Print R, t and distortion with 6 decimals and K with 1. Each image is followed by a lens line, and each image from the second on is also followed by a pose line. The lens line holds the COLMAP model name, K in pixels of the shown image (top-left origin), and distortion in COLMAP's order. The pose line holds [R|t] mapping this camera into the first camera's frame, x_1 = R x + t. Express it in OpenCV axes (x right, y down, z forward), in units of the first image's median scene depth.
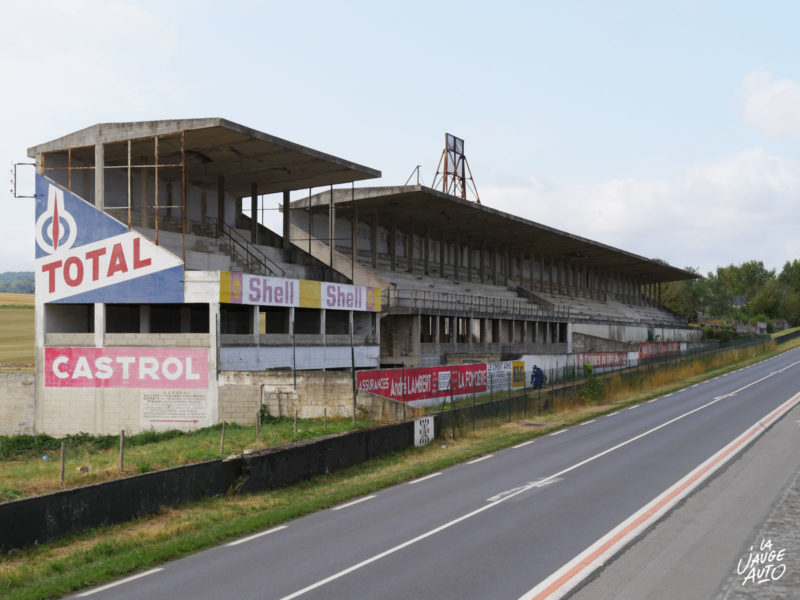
lens RADIAL K [[1677.4, 0, 400.0], [0, 1677.4, 300.0], [0, 0, 1]] dist [-0.113214, -0.489590]
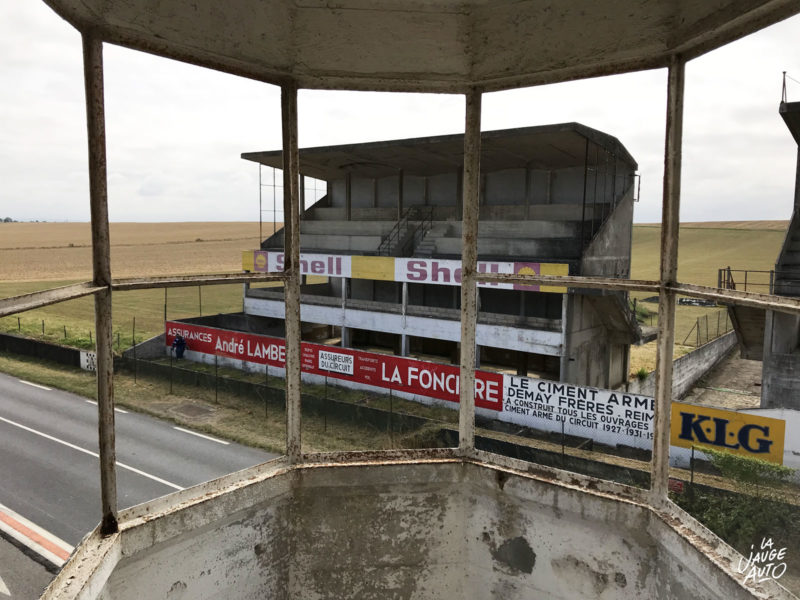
lens RADIAL K [[667.1, 0, 400.0], [0, 667.1, 300.0], [0, 0, 1]] dist [0.024243, -0.003742]
pose [[-0.368526, 0.089519, -0.925297, 0.426186], [0.008940, 0.995648, 0.092765, -0.027581], [0.929575, 0.025914, -0.367722, 1.356523]]
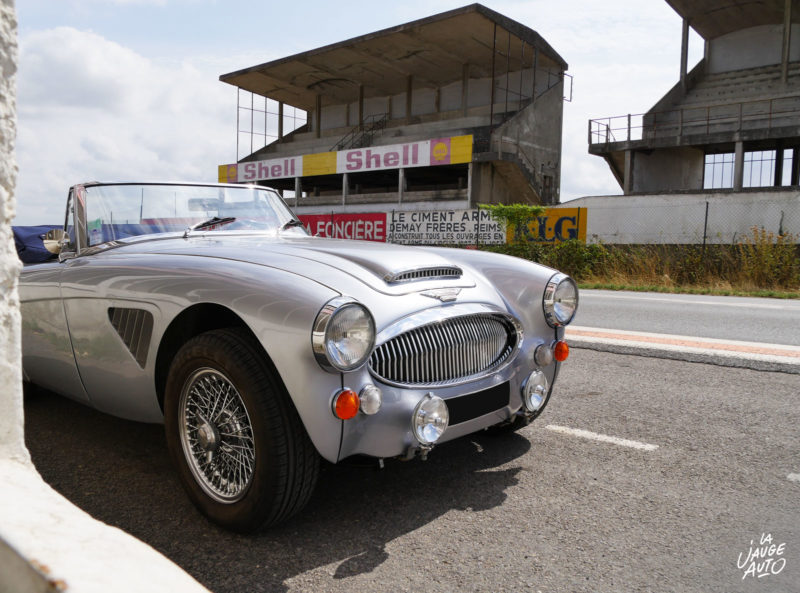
lens RADIAL K [[692.4, 0, 416.5], [0, 692.4, 310.3], [0, 0, 1]] dist [-0.034501, 0.010017]
pose [[-0.442388, 0.067771, -0.894259, 0.439661], [-0.001973, 0.997065, 0.076538, 0.075381], [0.896821, 0.035624, -0.440956, 1.479312]]
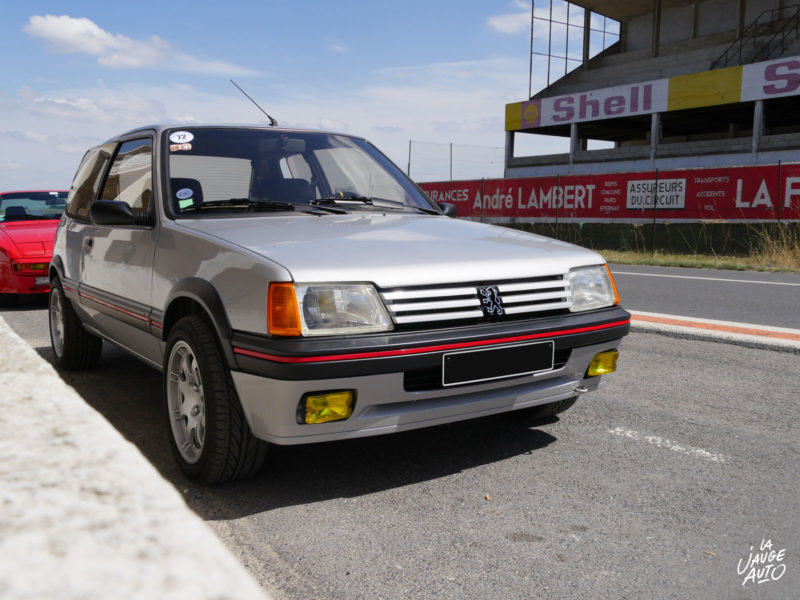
lens RADIAL K [[801.0, 0, 400.0], [0, 801.0, 300.0], [0, 0, 1]] dist [0.022113, 0.027470]
pose [[-0.642961, 0.069409, -0.762747, 0.384307], [0.003880, 0.996167, 0.087380, 0.070944], [0.765889, 0.053223, -0.640767, 1.299016]]
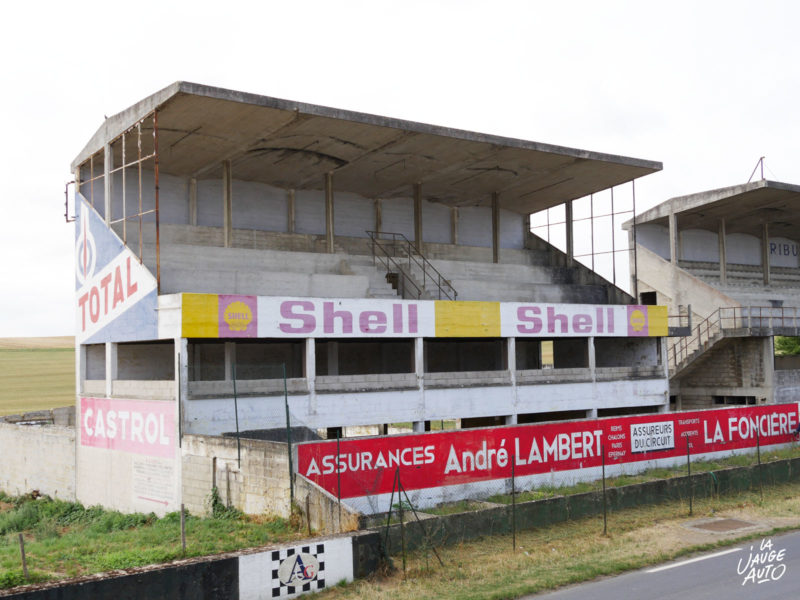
lens RADIAL K [[985.3, 0, 400.0], [0, 985.3, 300.0], [0, 0, 1]] dist [0.014214, -0.000338]
pose [[0.808270, -0.054234, -0.586310, 0.210548], [0.036469, 0.998448, -0.042083, 0.006498], [0.587682, 0.012632, 0.808993, 0.704883]]
